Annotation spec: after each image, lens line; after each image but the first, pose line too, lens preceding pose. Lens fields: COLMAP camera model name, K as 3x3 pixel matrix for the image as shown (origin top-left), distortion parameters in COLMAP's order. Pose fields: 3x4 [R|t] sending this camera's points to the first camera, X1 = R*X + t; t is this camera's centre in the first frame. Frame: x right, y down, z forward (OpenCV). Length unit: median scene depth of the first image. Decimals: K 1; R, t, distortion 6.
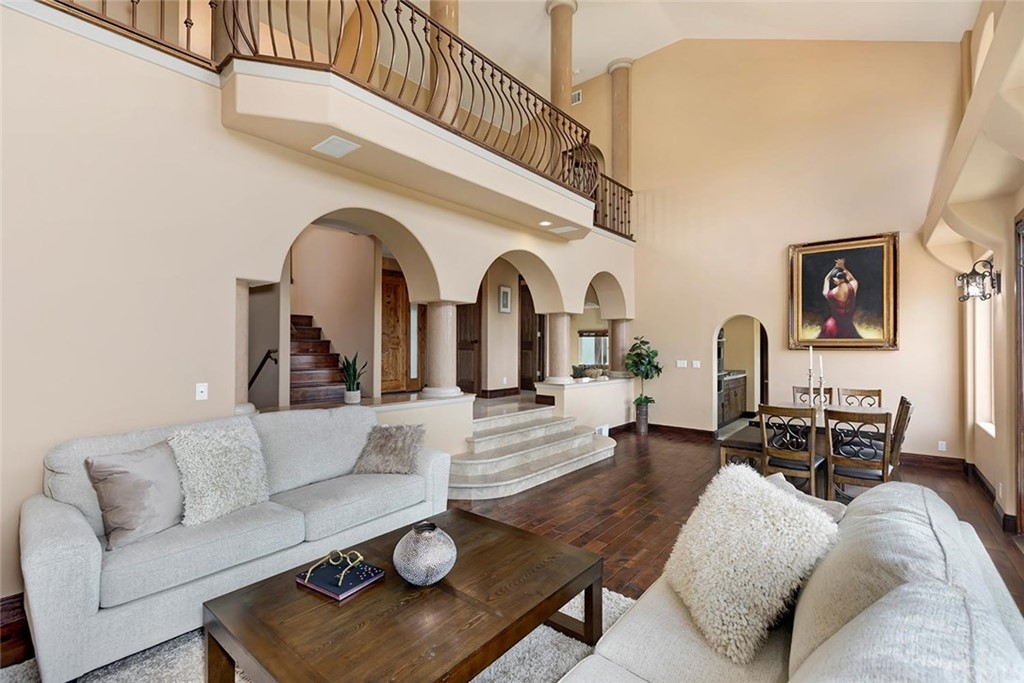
lens RADIAL K [[465.8, 0, 484.0], [0, 465.8, 345.0], [0, 0, 1]] dist [0.000280, 0.000176]
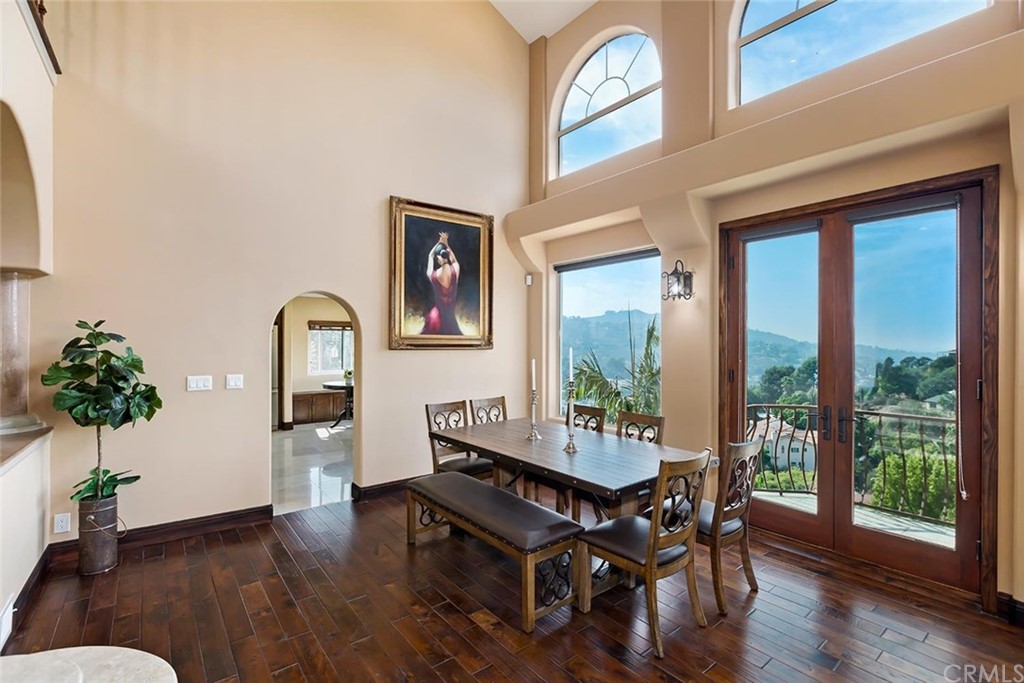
lens RADIAL K [[465.8, 0, 516.1], [0, 465.8, 344.0], [0, 0, 1]] dist [0.000280, 0.000176]
pose [[0.175989, -0.004956, 0.984380, 0.019406], [-0.005316, 0.999968, 0.005985, -0.004081], [-0.984378, -0.006286, 0.175957, 0.741729]]
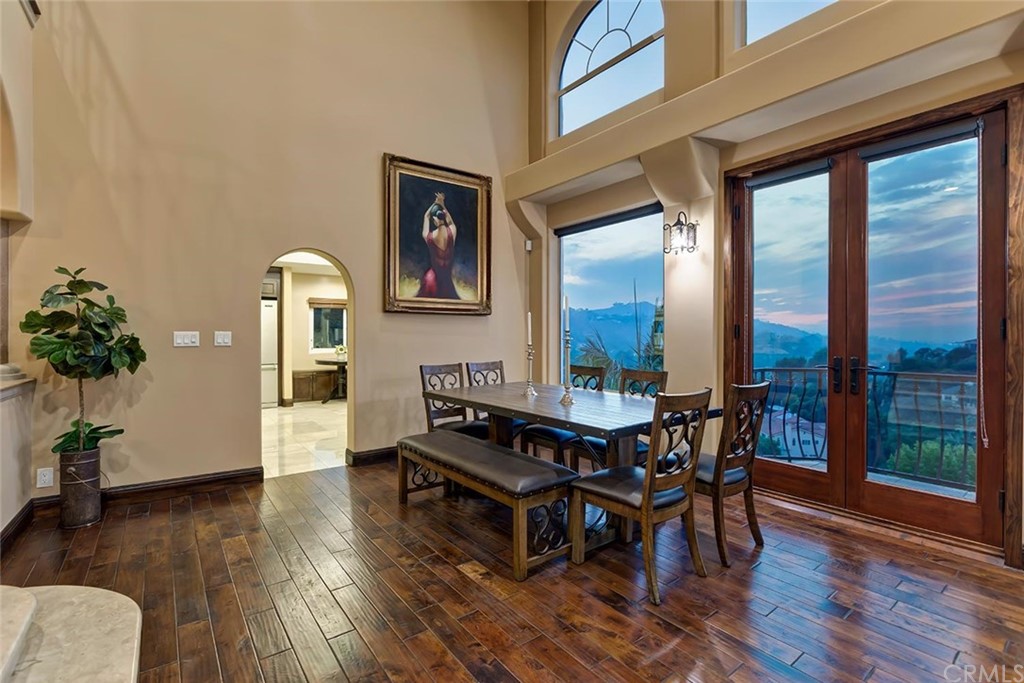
lens RADIAL K [[466.4, 0, 516.3], [0, 466.4, 339.5], [0, 0, 1]] dist [0.001312, -0.001064]
pose [[0.192510, -0.009617, 0.981248, 0.043144], [-0.002776, 0.999943, 0.010345, 0.044726], [-0.981291, -0.004715, 0.192473, 0.730016]]
